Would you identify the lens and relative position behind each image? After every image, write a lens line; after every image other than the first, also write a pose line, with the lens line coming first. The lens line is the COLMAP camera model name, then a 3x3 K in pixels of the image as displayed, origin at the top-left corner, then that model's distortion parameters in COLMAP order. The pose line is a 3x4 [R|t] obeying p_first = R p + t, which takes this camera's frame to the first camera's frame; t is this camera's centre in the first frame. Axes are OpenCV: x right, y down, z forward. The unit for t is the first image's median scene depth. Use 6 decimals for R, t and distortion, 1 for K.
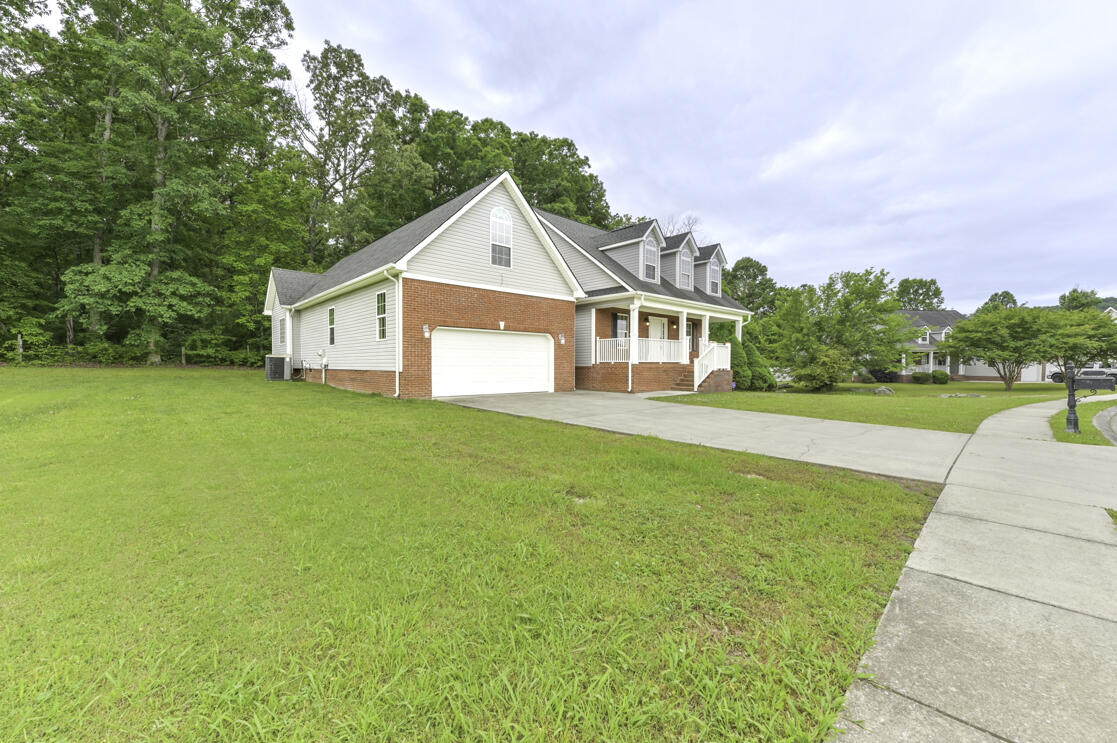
lens RADIAL K [[477.1, 0, 547.4], [0, 477.1, 368.6], [0, 0, 1]] dist [0.005079, 0.000807]
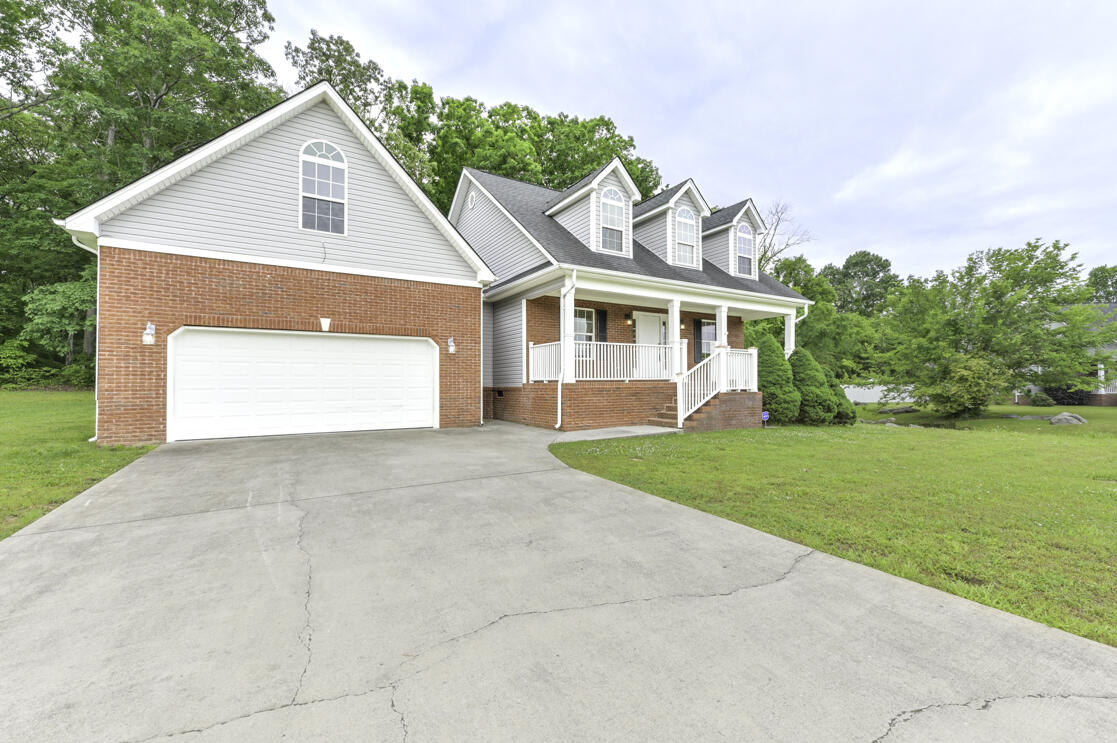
lens RADIAL K [[477.1, 0, 553.4], [0, 477.1, 370.0], [0, 0, 1]] dist [0.005079, 0.000807]
pose [[0.977883, -0.013567, -0.208712, 0.176918], [0.006133, 0.999325, -0.036226, -0.002756], [0.209063, 0.034144, 0.977306, 0.237905]]
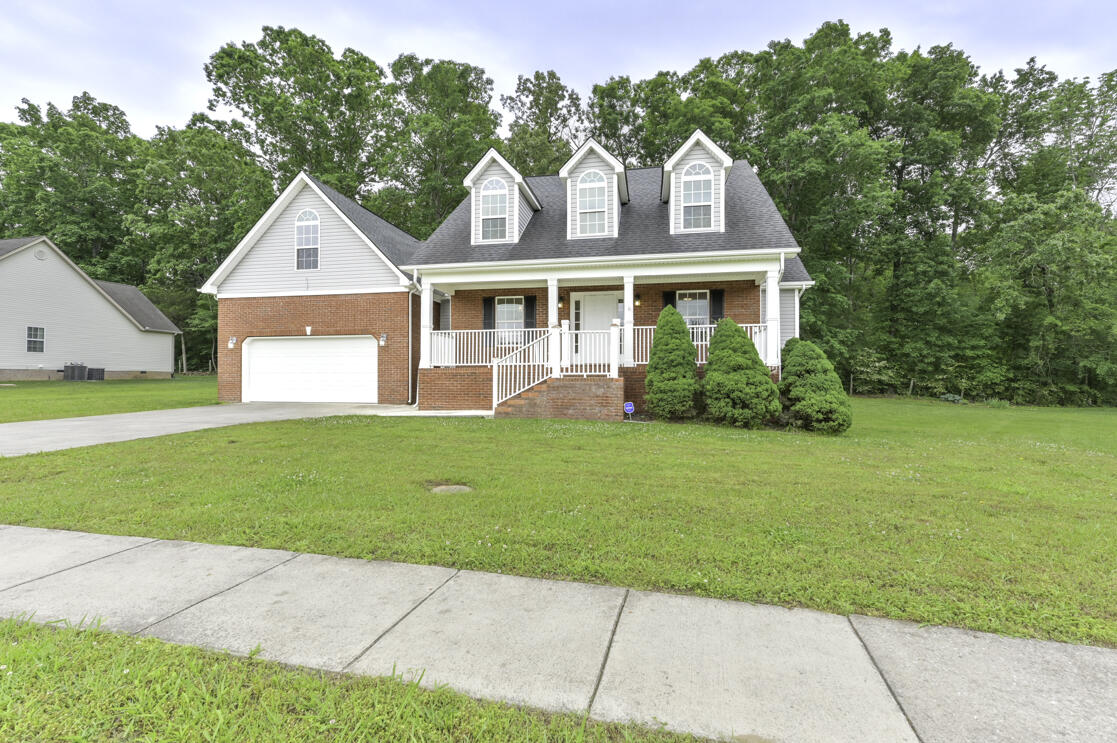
lens RADIAL K [[545.1, 0, 550.9], [0, 545.1, 372.1], [0, 0, 1]] dist [0.002880, 0.002012]
pose [[0.542616, -0.014646, -0.839853, 0.581245], [-0.006709, 0.999741, -0.021768, 0.007243], [0.839954, 0.017447, 0.542377, 0.435073]]
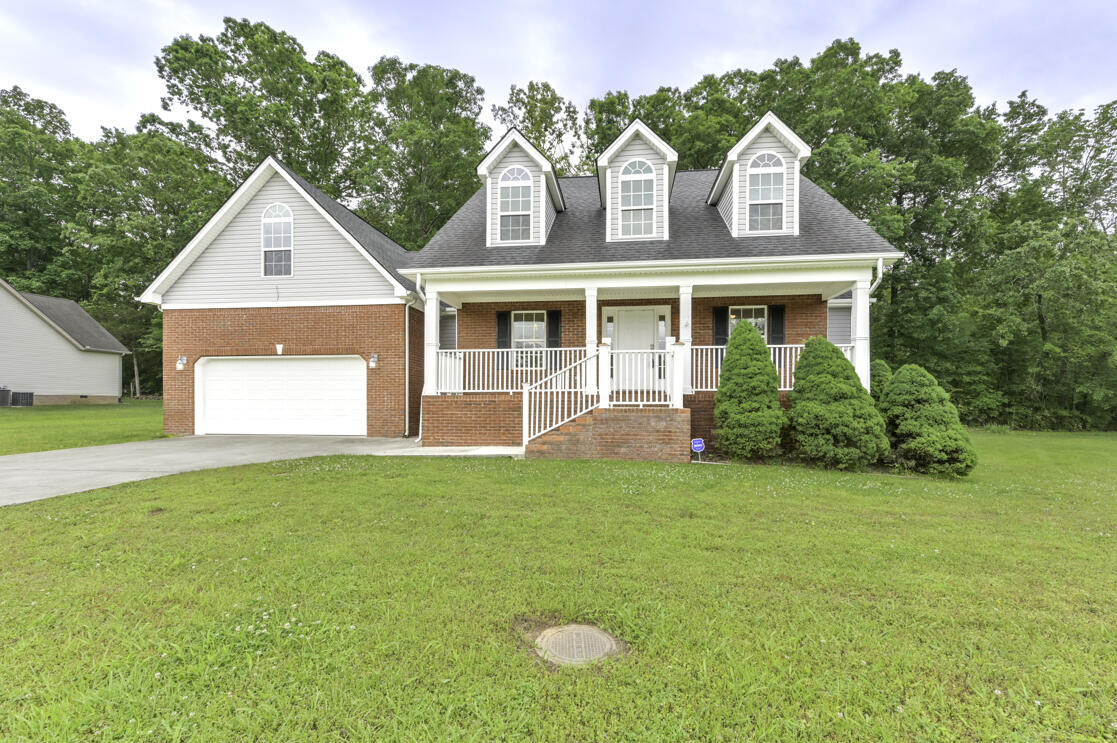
lens RADIAL K [[490.3, 0, 565.1], [0, 490.3, 397.5], [0, 0, 1]] dist [0.008797, -0.000498]
pose [[0.630586, -0.009186, -0.776065, 0.452450], [-0.004513, 0.999870, -0.015502, 0.000711], [0.776107, 0.013278, 0.630462, 0.454646]]
